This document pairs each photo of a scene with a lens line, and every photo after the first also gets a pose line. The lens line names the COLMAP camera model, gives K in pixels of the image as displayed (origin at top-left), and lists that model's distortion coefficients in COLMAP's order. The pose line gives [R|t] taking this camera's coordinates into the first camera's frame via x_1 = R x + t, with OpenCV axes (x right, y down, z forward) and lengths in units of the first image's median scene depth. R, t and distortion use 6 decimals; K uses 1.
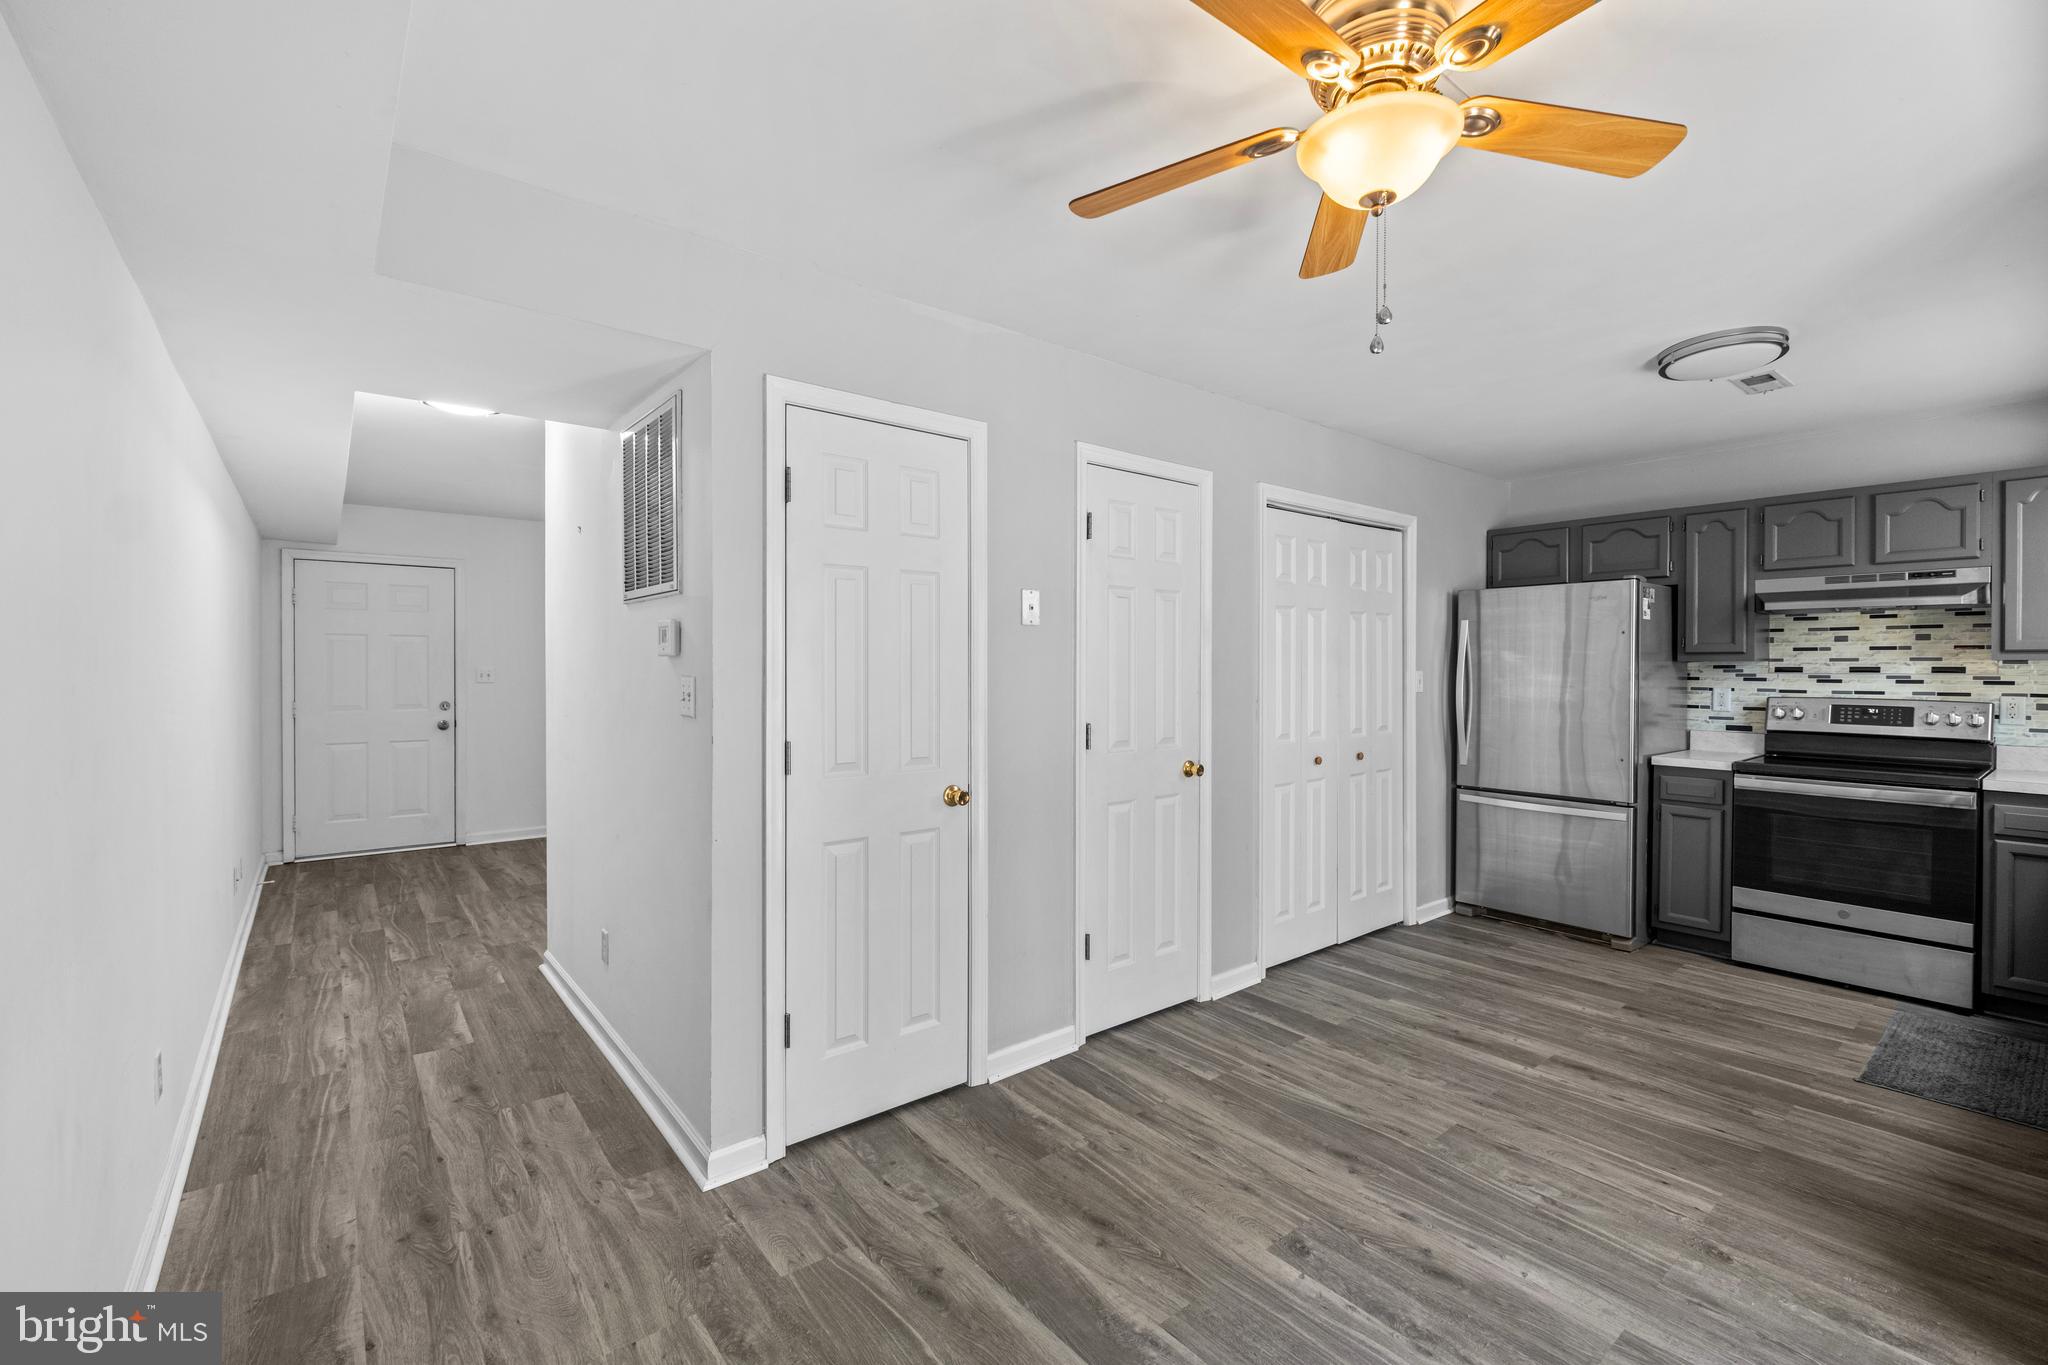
lens RADIAL K [[890.2, 0, 1041.3], [0, 890.2, 677.3], [0, 0, 1]] dist [-0.001297, 0.000194]
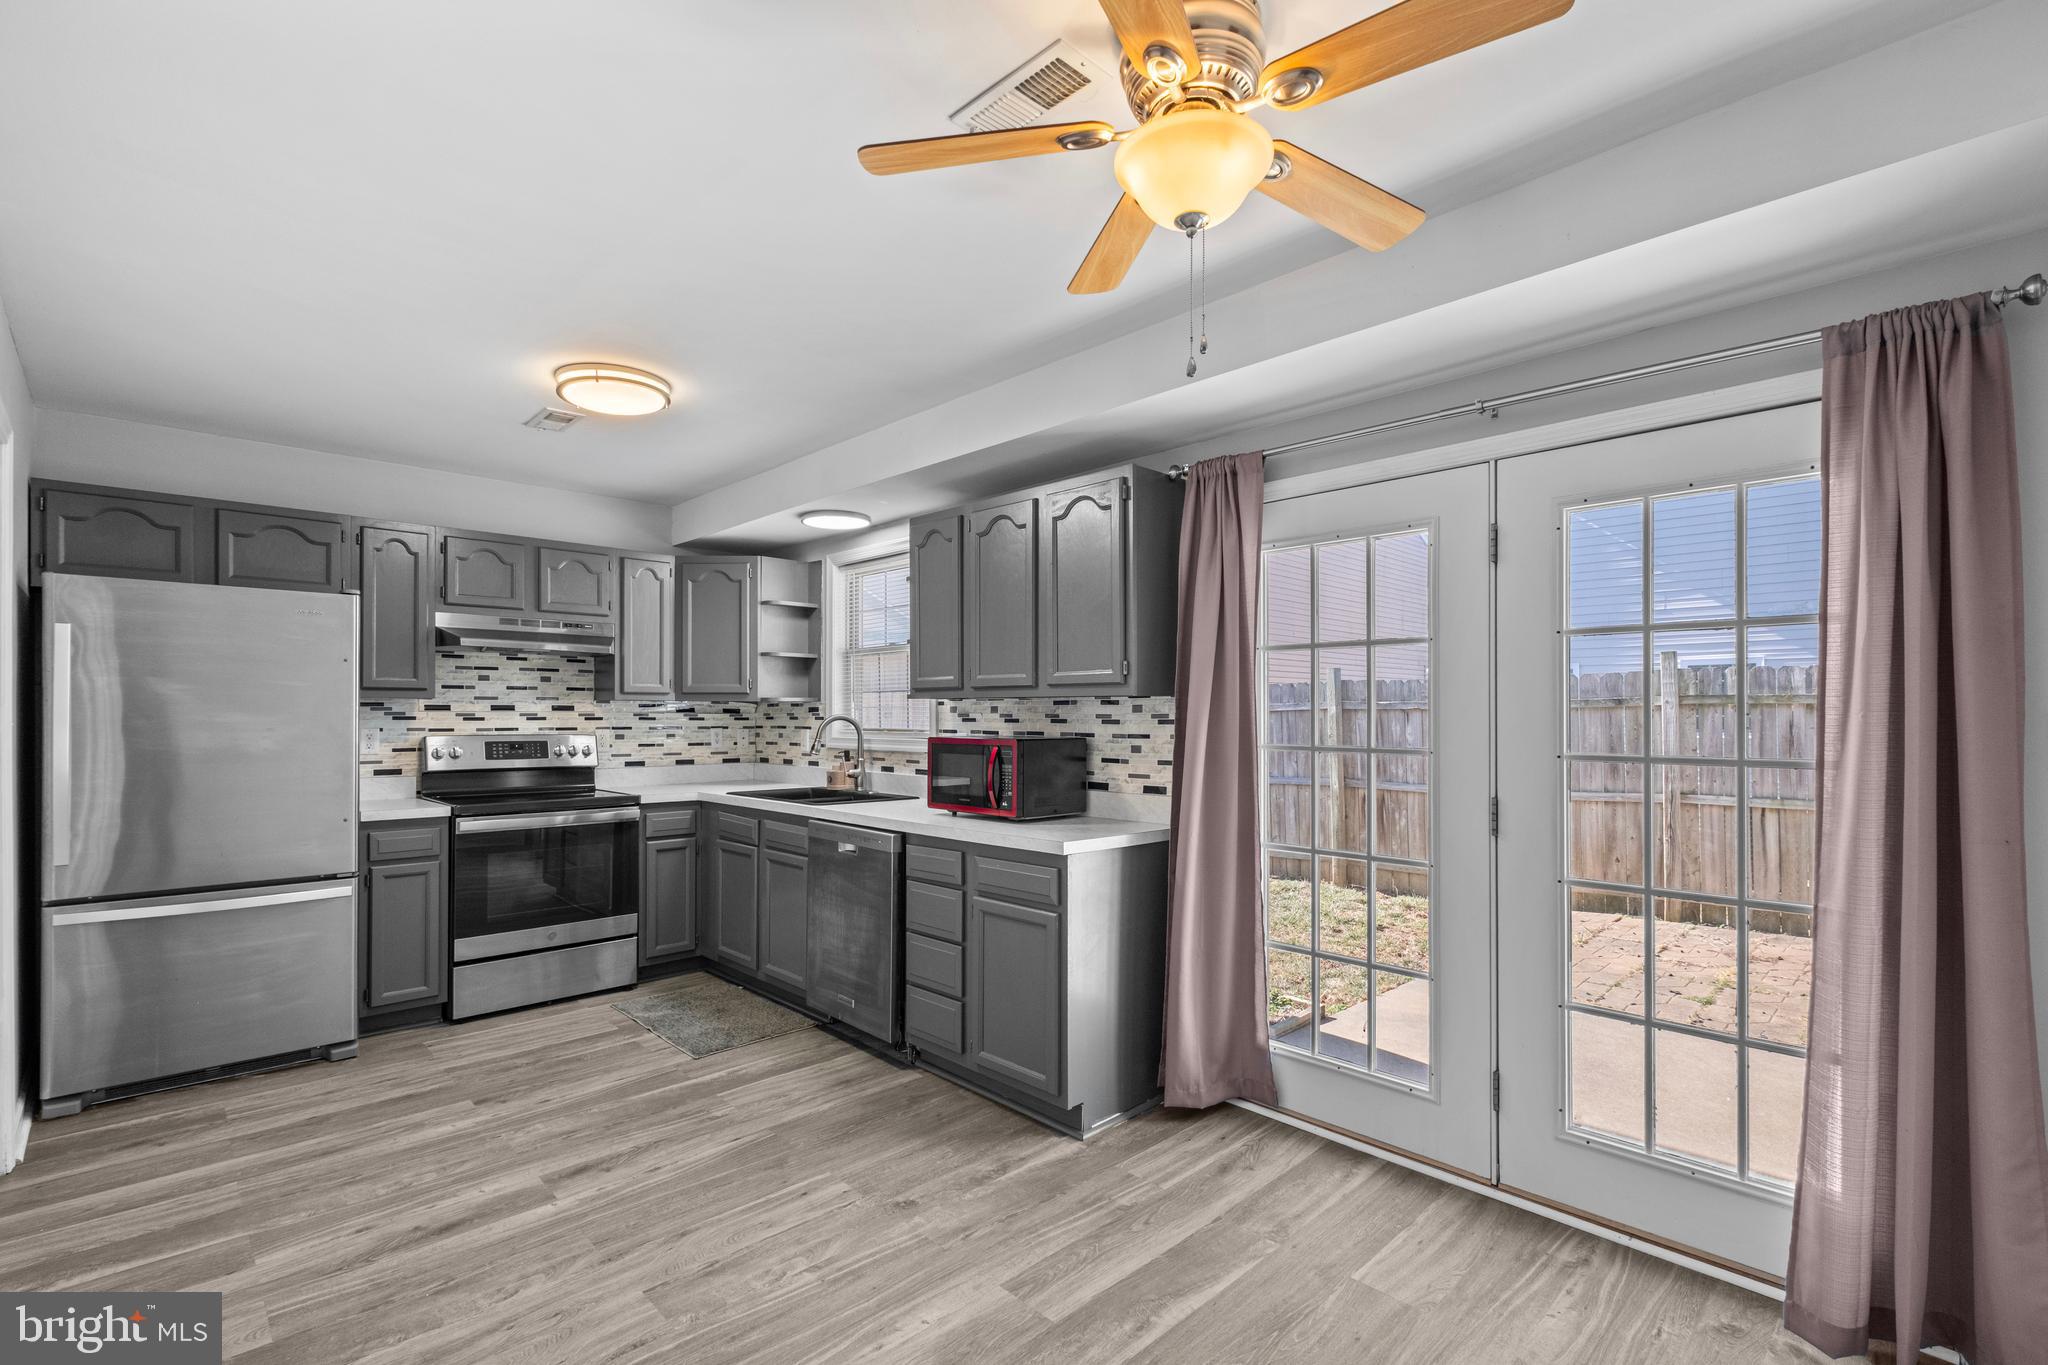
lens RADIAL K [[920.8, 0, 1037.2], [0, 920.8, 712.8], [0, 0, 1]] dist [-0.003914, -0.000778]
pose [[-0.087790, -0.002429, 0.996136, -0.295855], [0.011305, 0.999930, 0.003434, 0.001329], [-0.996075, 0.011563, -0.087756, 0.604348]]
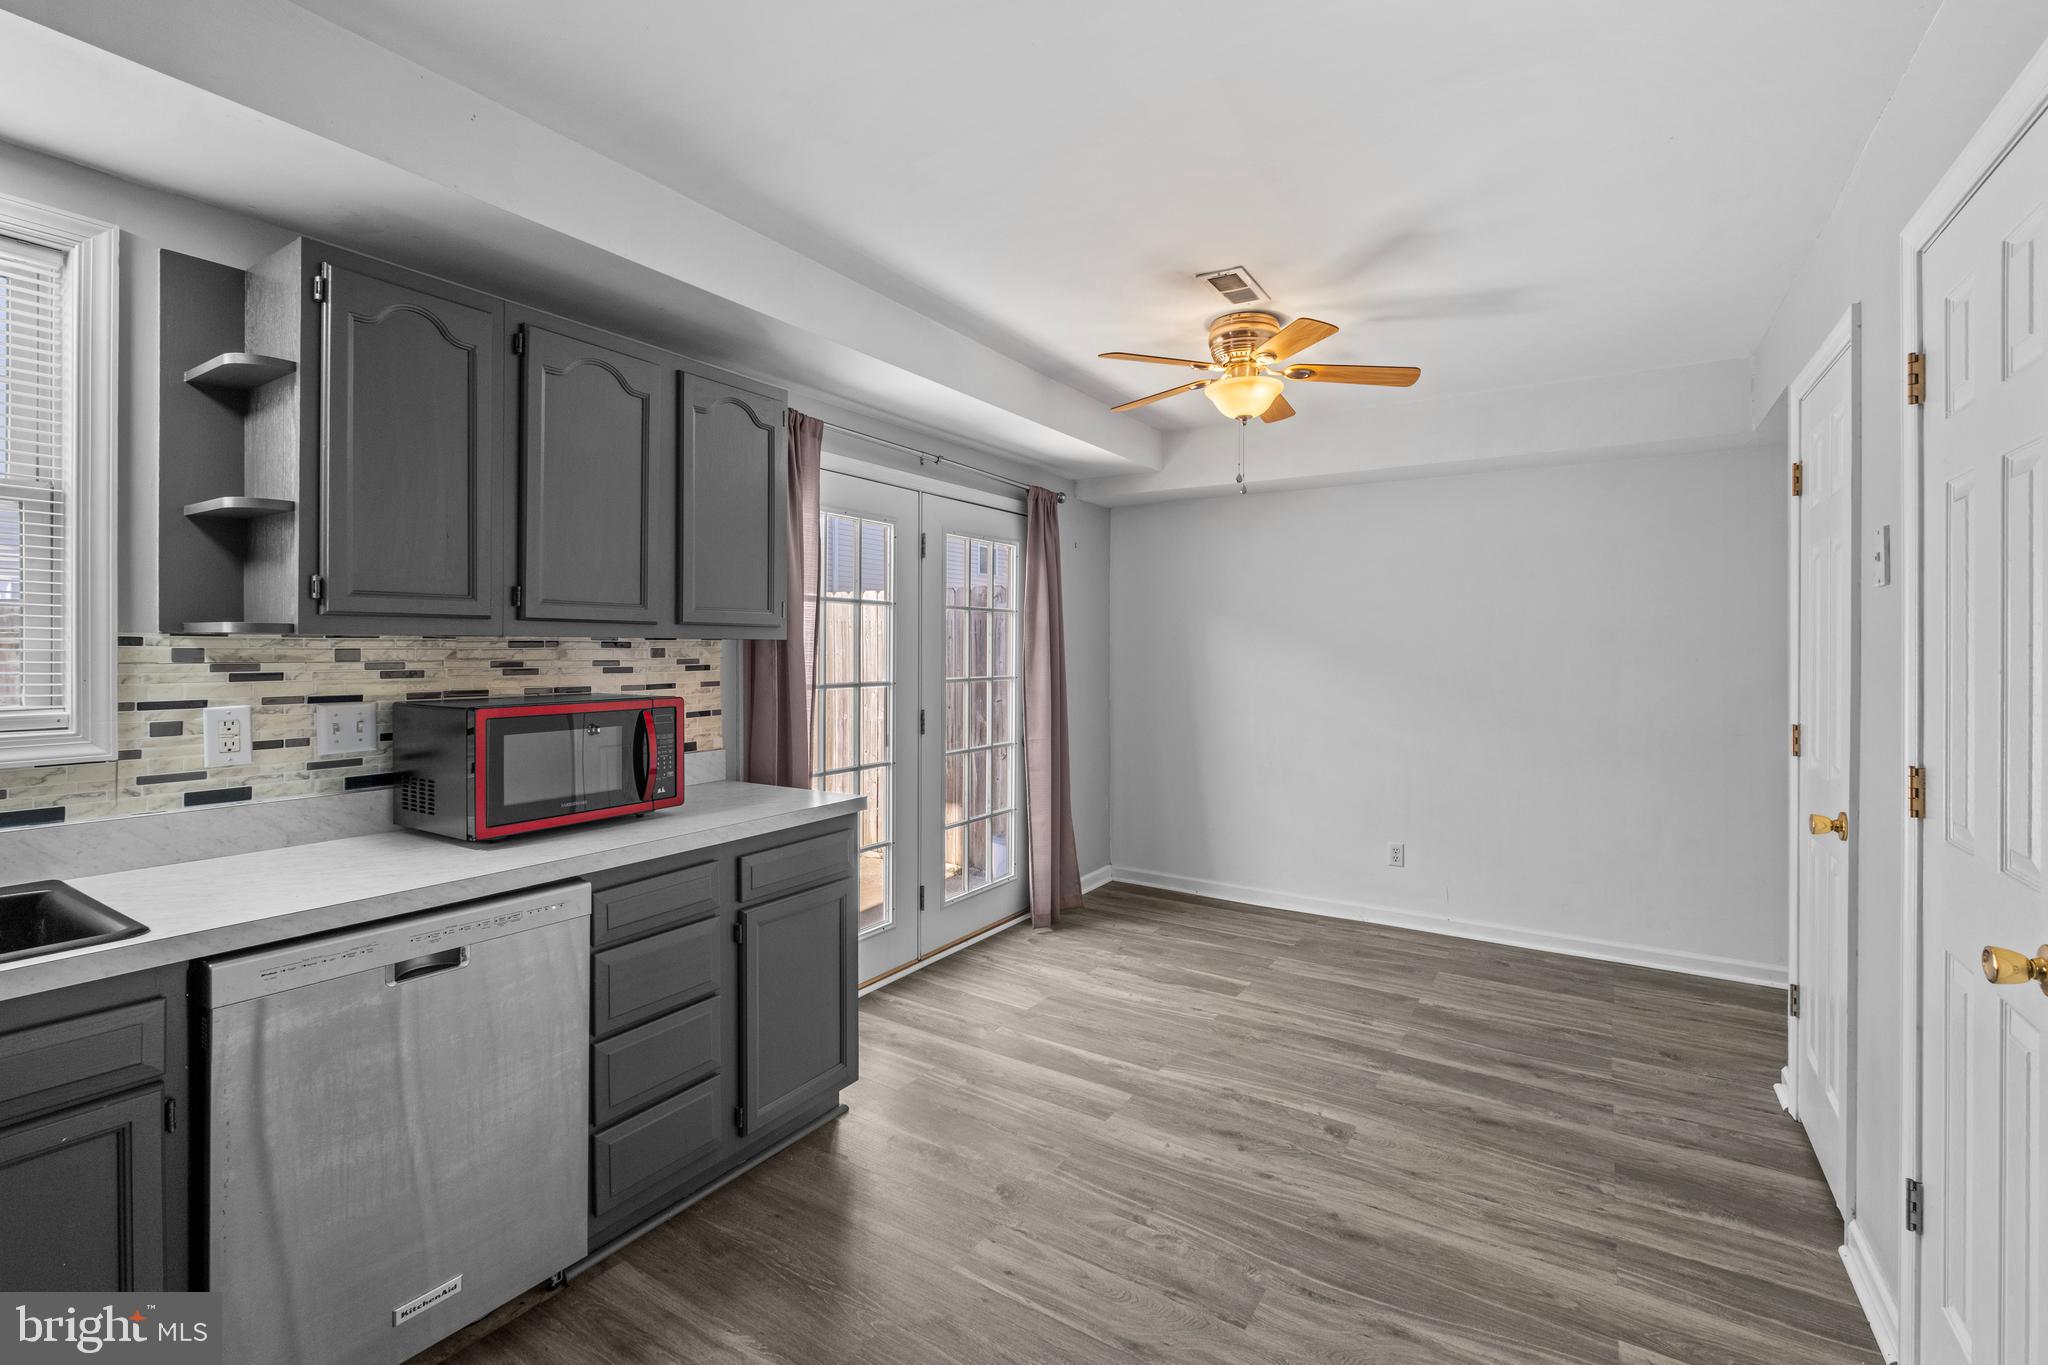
lens RADIAL K [[890.2, 0, 1034.9], [0, 890.2, 634.9], [0, 0, 1]] dist [-0.001297, 0.000194]
pose [[-0.950619, -0.010962, -0.310165, 0.697873], [-0.012407, 0.999919, 0.002685, -0.022516], [0.310111, 0.006400, -0.950679, 1.329275]]
